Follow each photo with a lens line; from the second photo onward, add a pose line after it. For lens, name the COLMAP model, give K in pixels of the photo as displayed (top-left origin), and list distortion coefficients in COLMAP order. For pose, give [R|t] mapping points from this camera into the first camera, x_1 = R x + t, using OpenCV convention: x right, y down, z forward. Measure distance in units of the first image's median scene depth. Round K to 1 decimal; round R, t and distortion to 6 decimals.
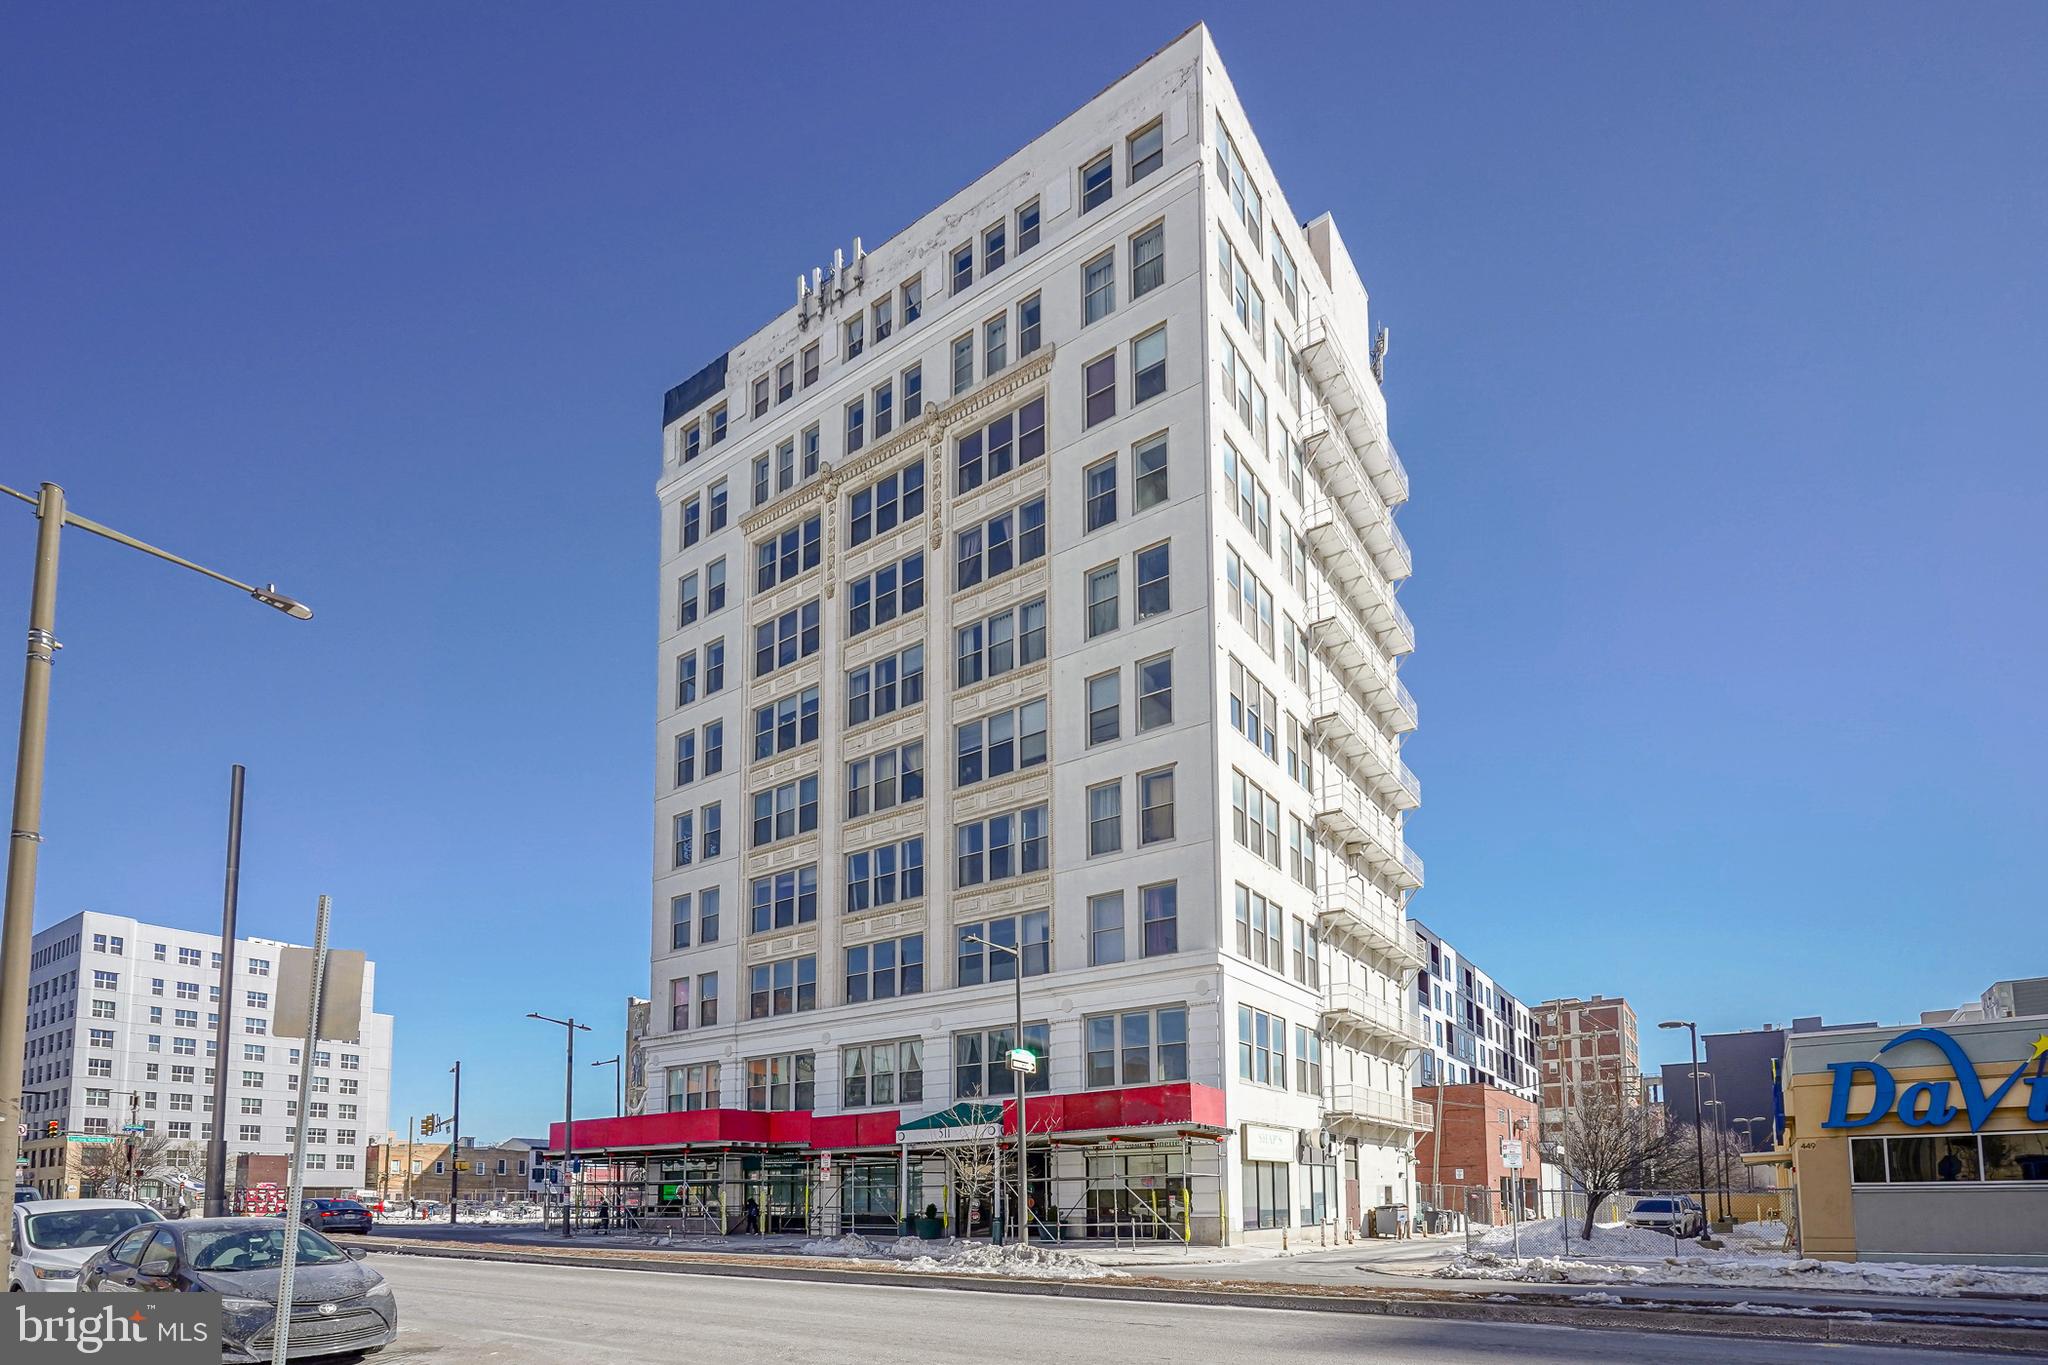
lens RADIAL K [[1000.7, 0, 1024.0], [0, 1000.7, 682.5], [0, 0, 1]] dist [-0.002018, 0.000585]
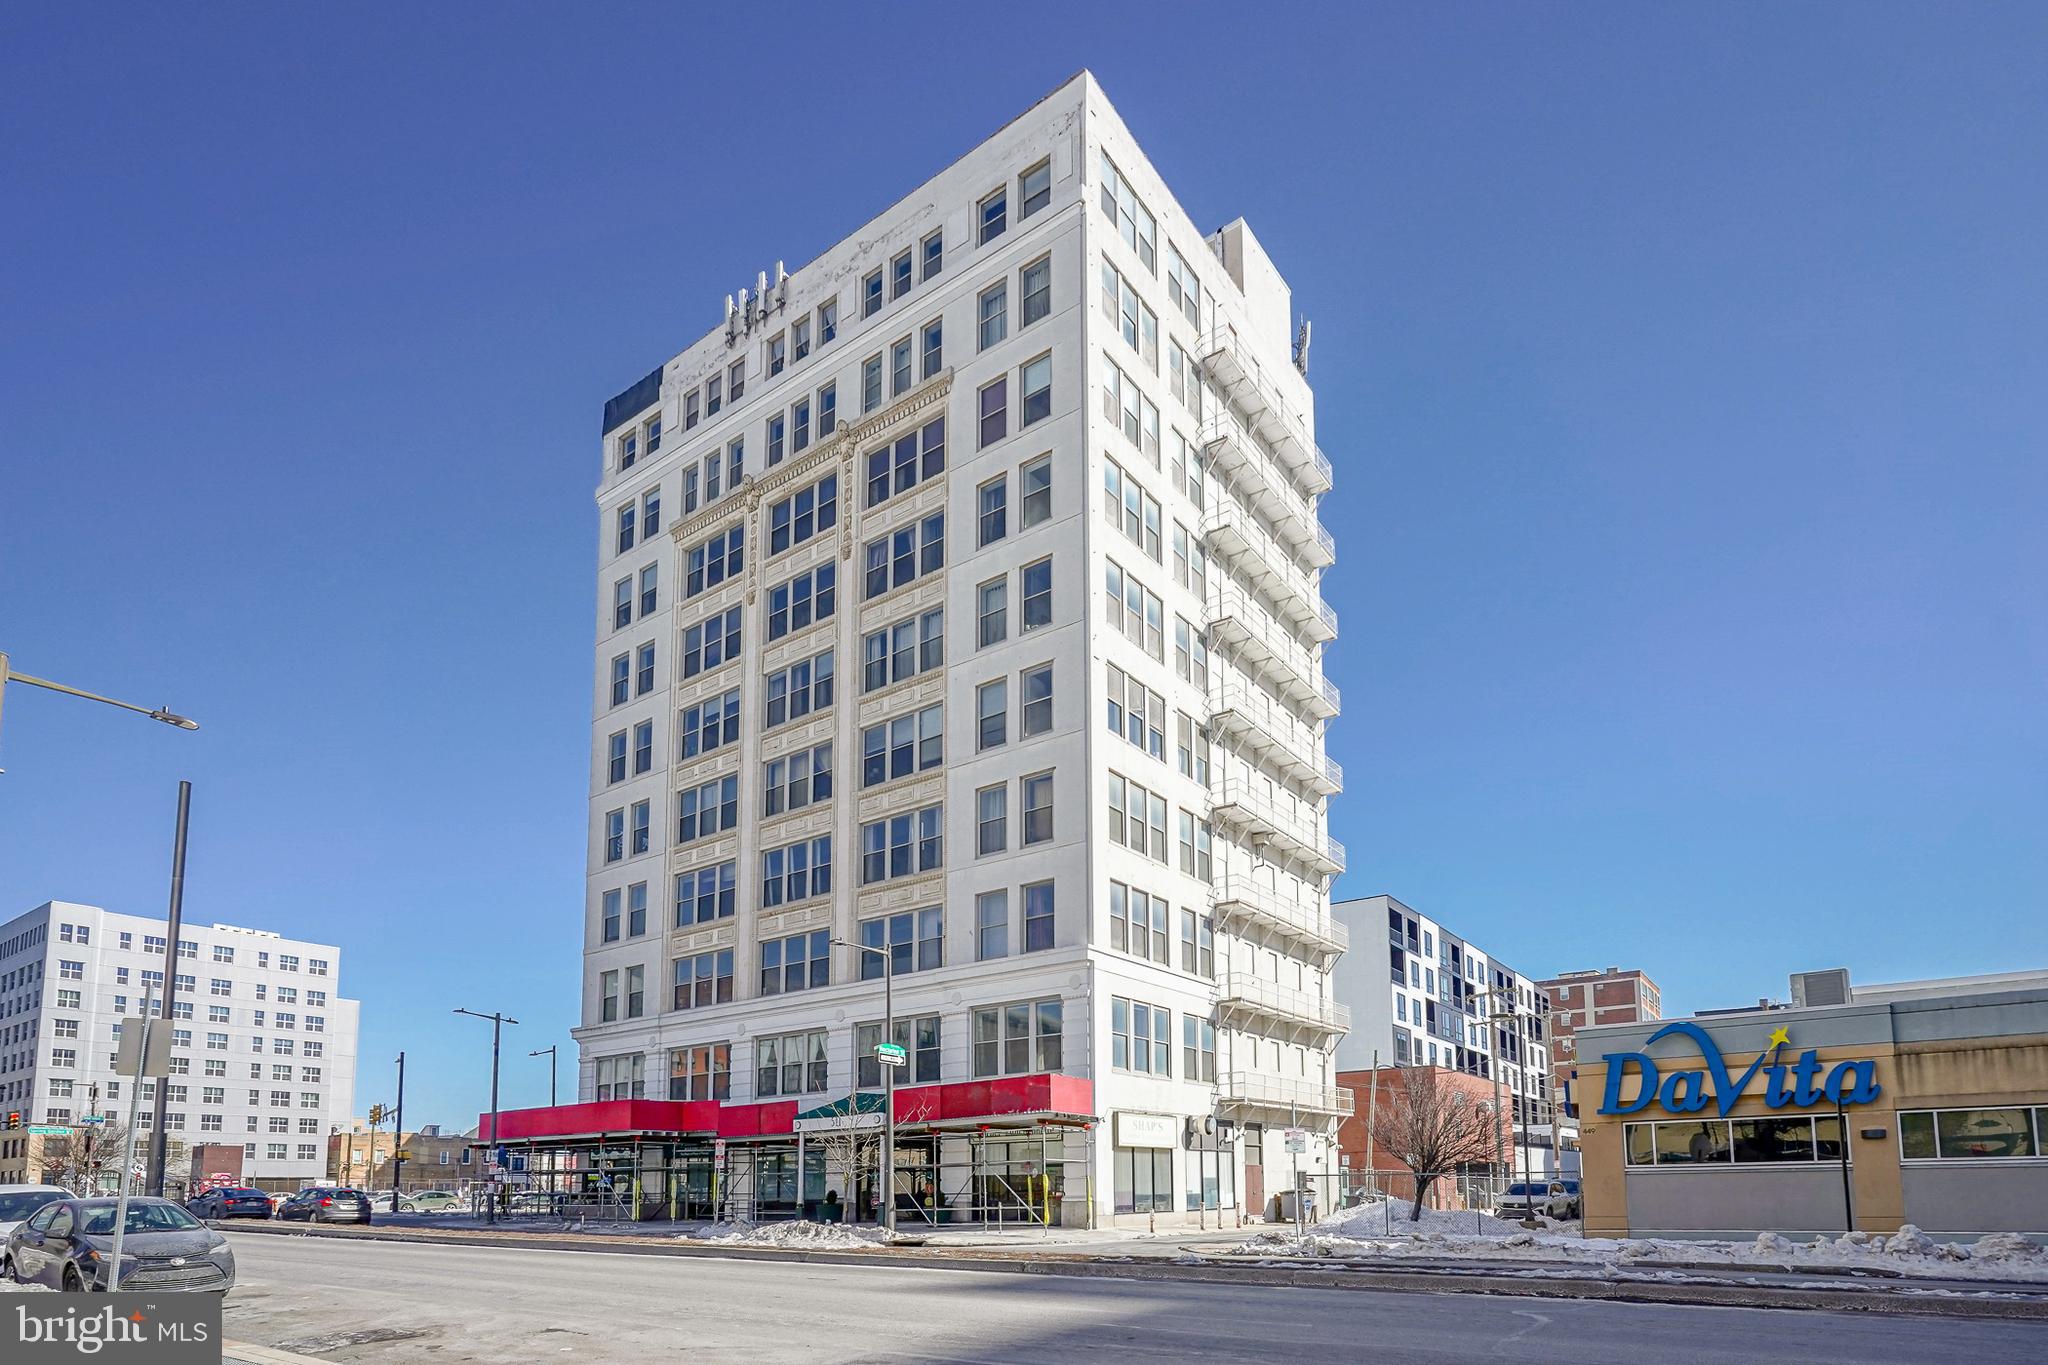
lens RADIAL K [[1051.0, 0, 1022.6], [0, 1051.0, 597.7], [0, 0, 1]] dist [-0.002076, 0.000527]
pose [[0.999804, -0.013181, -0.014776, 0.113315], [0.012653, 0.999297, -0.035297, -0.051167], [0.015231, 0.035103, 0.999268, -0.104931]]
